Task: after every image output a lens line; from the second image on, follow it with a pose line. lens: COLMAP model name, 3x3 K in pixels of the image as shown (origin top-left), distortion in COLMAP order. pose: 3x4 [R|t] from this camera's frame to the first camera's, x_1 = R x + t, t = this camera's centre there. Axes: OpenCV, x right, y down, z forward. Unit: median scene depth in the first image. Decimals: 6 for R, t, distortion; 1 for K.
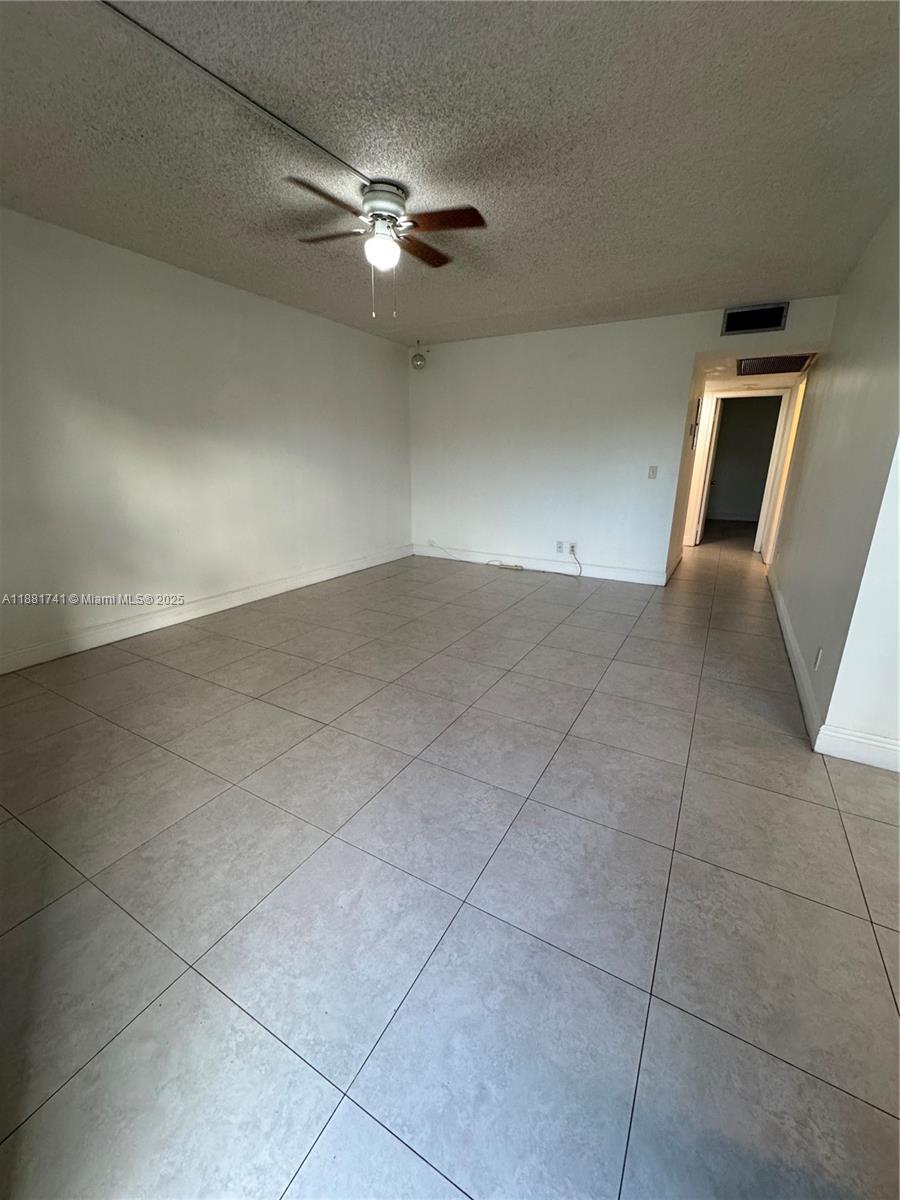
lens RADIAL K [[479.8, 0, 450.1], [0, 479.8, 605.6], [0, 0, 1]] dist [-0.002170, 0.000452]
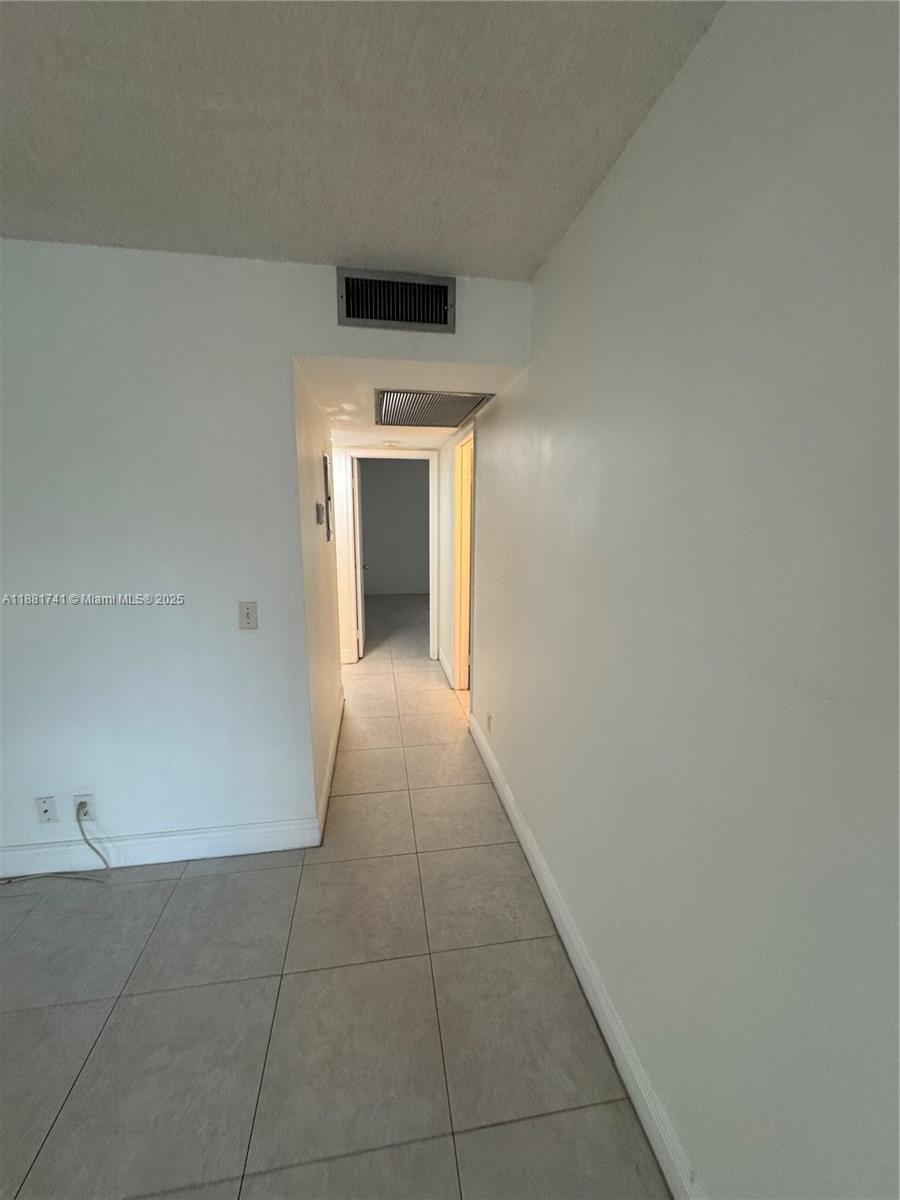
lens RADIAL K [[479.8, 0, 449.7], [0, 479.8, 597.0], [0, 0, 1]] dist [-0.002170, 0.000452]
pose [[0.782329, -0.114124, 0.612322, 0.270276], [0.181968, 0.982060, -0.049454, -0.214359], [-0.595693, 0.150113, 0.789060, 0.490995]]
